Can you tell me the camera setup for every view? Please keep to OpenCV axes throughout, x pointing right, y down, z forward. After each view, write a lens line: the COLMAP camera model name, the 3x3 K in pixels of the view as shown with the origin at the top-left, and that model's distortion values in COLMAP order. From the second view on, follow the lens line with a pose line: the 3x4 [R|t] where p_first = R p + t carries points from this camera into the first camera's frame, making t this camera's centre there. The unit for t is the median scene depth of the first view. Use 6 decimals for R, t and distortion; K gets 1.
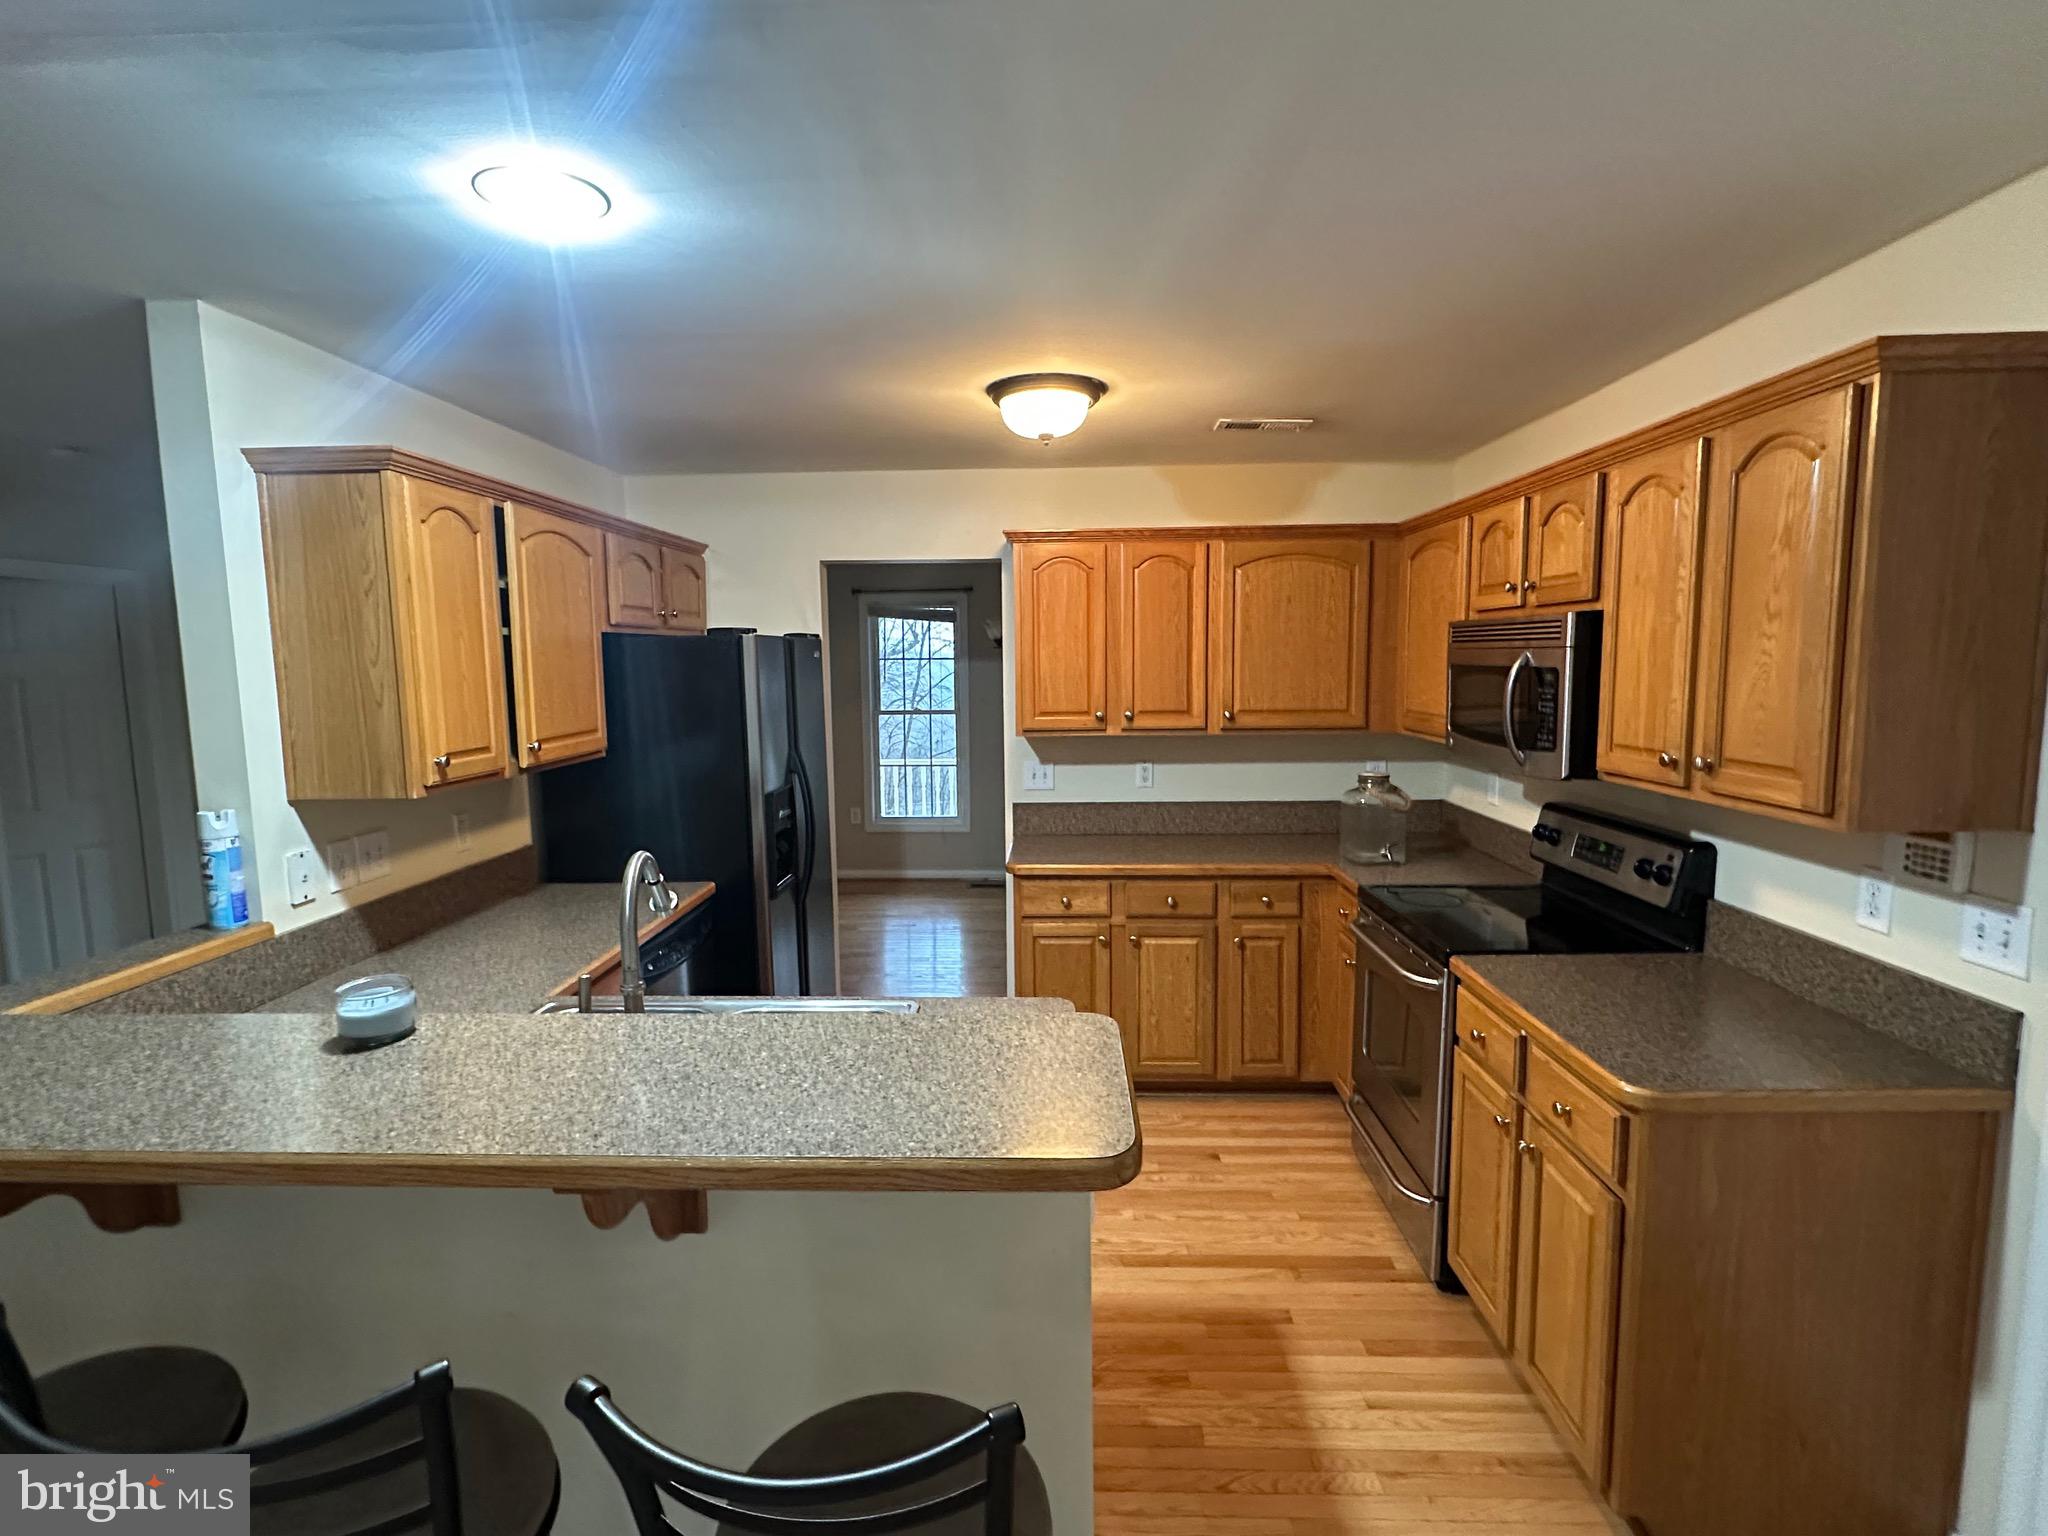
lens RADIAL K [[1008.6, 0, 1024.0], [0, 1008.6, 768.0], [0, 0, 1]] dist [-0.002197, -0.000241]
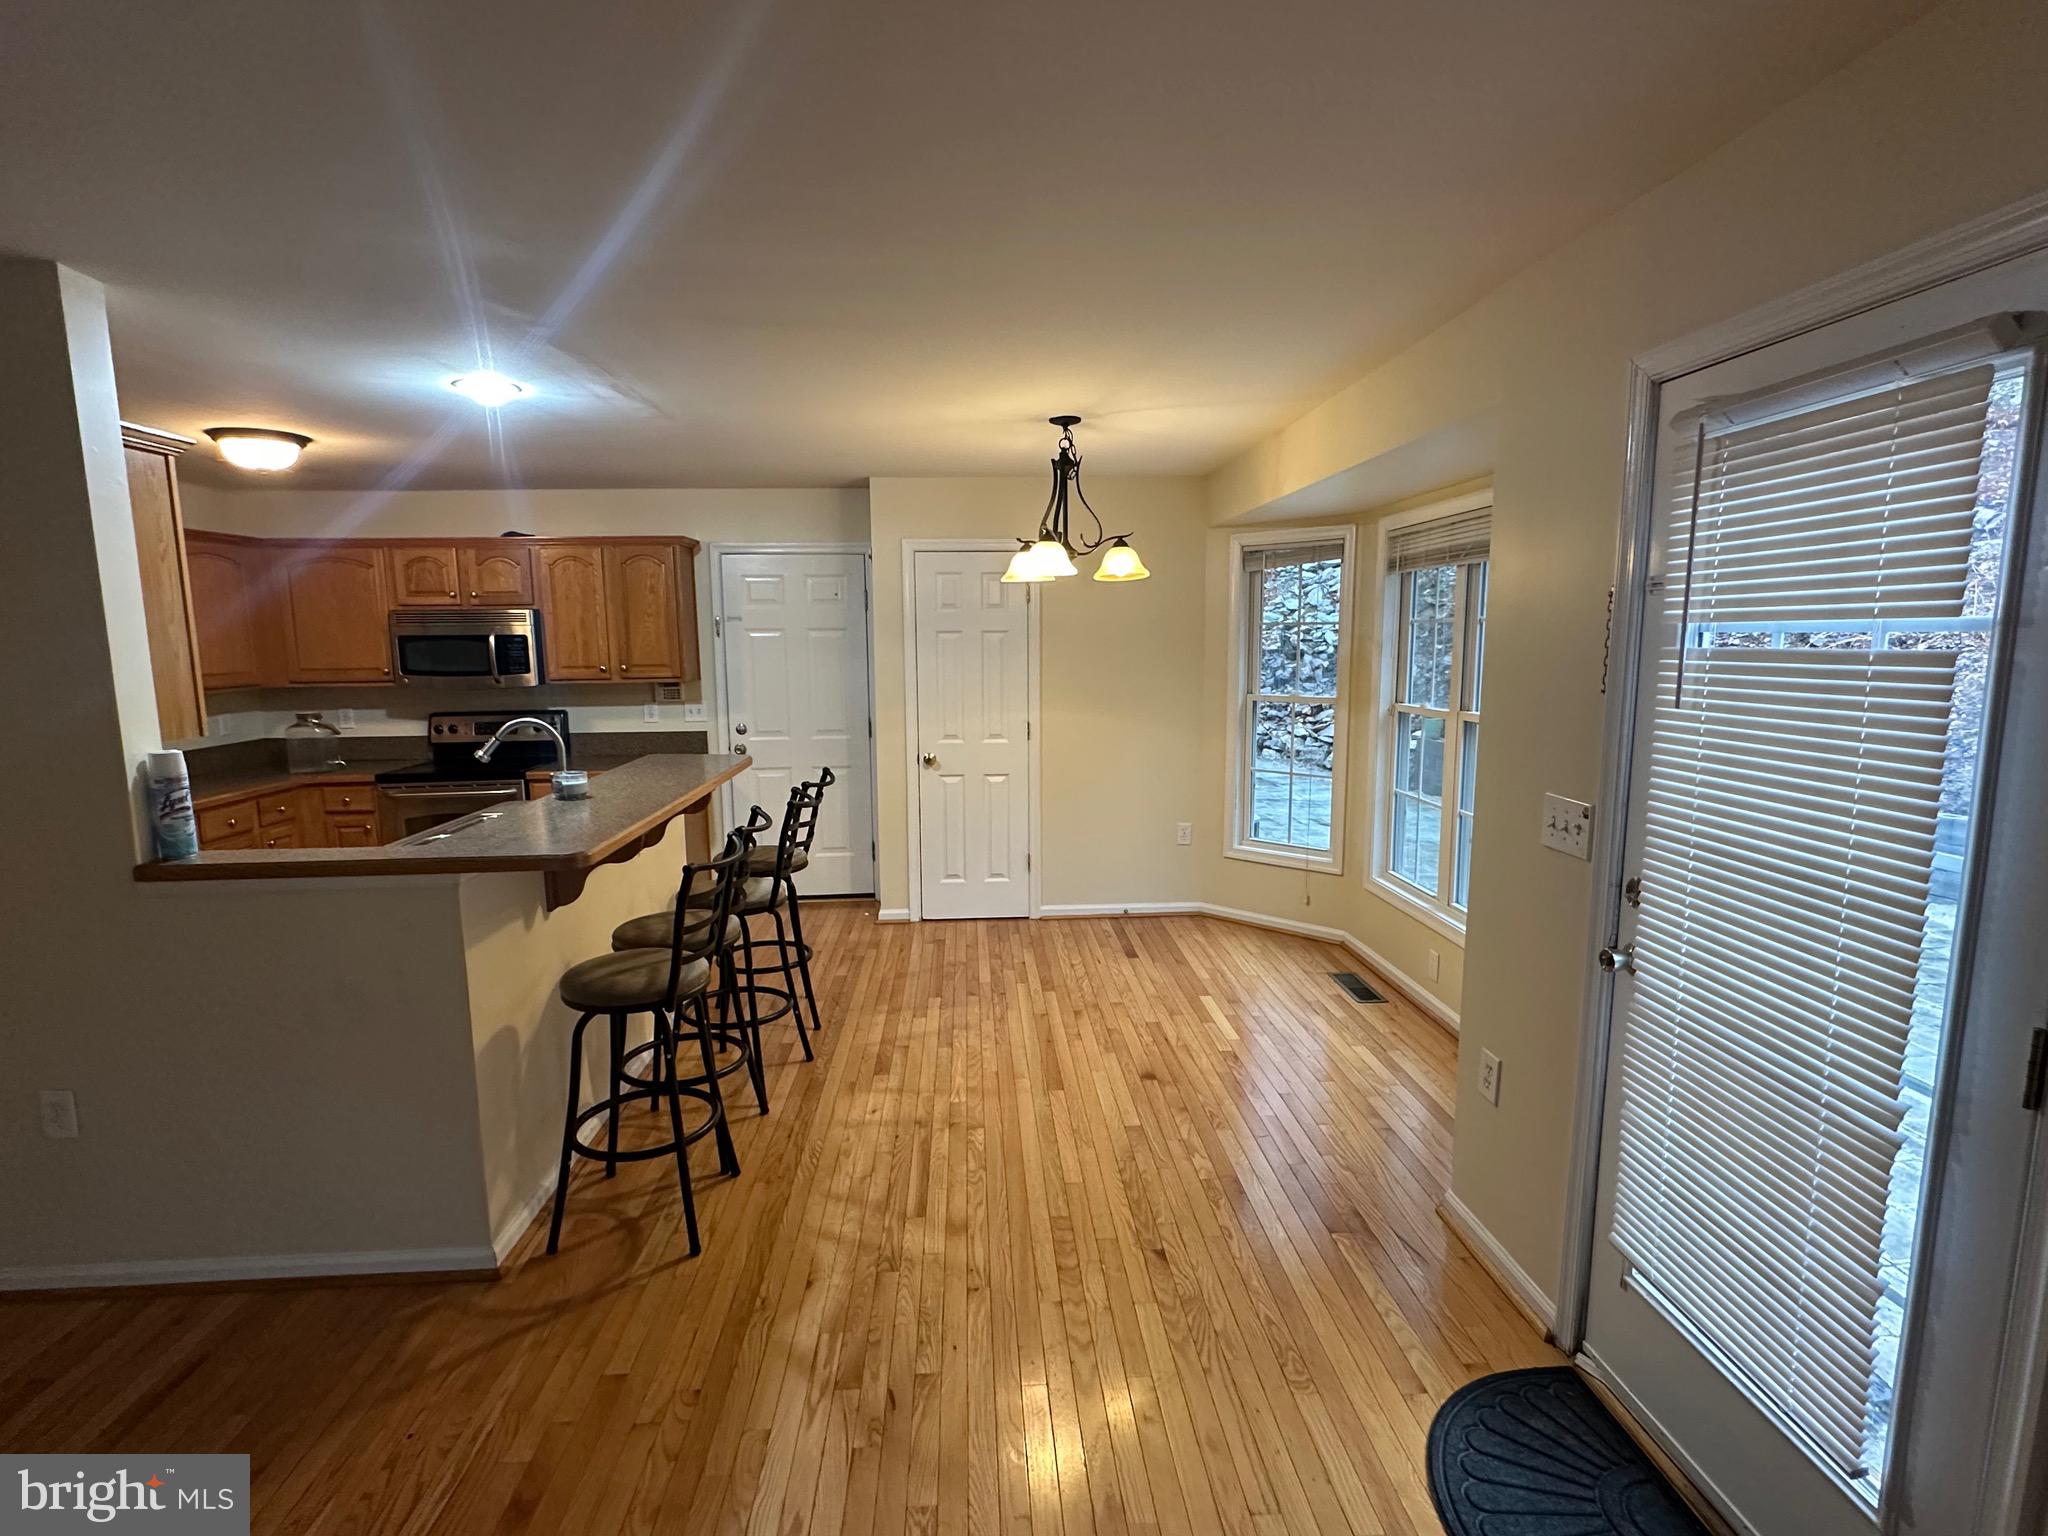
lens RADIAL K [[1008.6, 0, 1024.0], [0, 1008.6, 768.0], [0, 0, 1]] dist [-0.002197, -0.000241]
pose [[-0.106534, -0.122001, 0.986796, -1.919896], [0.124262, 0.983030, 0.134951, 0.025323], [-0.986514, 0.136998, -0.089566, 0.179395]]
